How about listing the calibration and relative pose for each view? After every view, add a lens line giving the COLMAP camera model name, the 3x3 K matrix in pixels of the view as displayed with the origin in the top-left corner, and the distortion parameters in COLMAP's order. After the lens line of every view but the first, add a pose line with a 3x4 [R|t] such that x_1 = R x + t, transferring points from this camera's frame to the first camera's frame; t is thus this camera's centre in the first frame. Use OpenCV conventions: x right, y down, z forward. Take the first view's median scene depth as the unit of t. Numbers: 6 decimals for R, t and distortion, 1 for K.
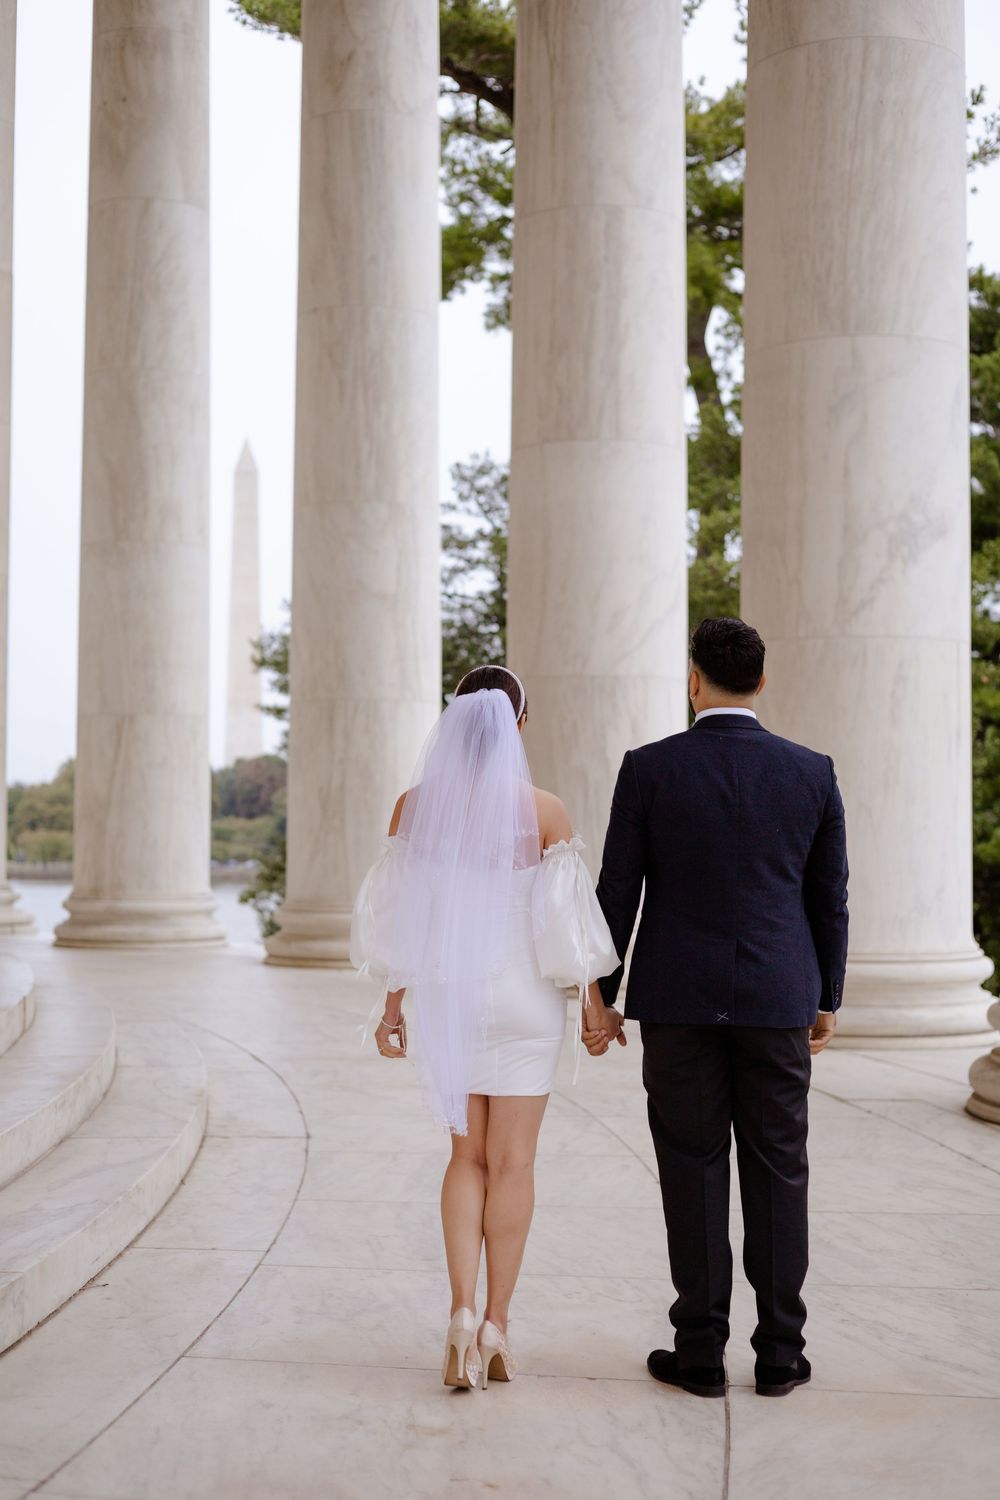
lens RADIAL K [[2123.2, 0, 500.0], [0, 2123.2, 750.0], [0, 0, 1]] dist [0.010984, 0.077246]
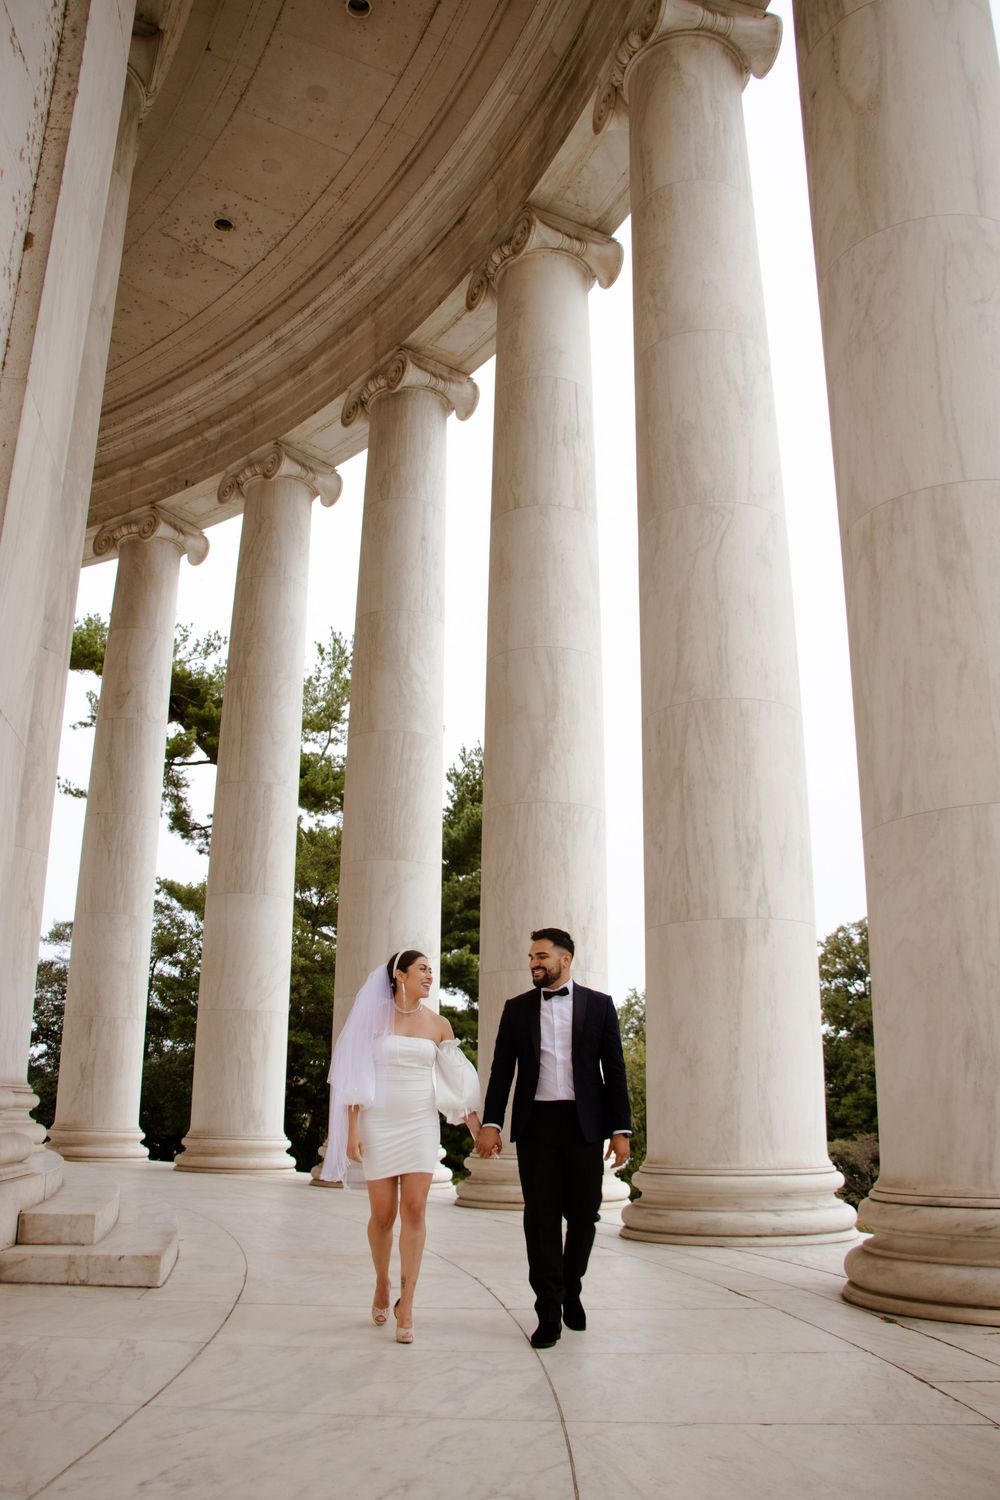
lens RADIAL K [[1236.3, 0, 490.5], [0, 1236.3, 753.6], [0, 0, 1]] dist [-0.175621, 0.155590]
pose [[0.947858, 0.097993, 0.303254, -0.108806], [-0.019932, 0.967919, -0.250470, 0.014427], [-0.318070, 0.231365, 0.919403, -0.187929]]
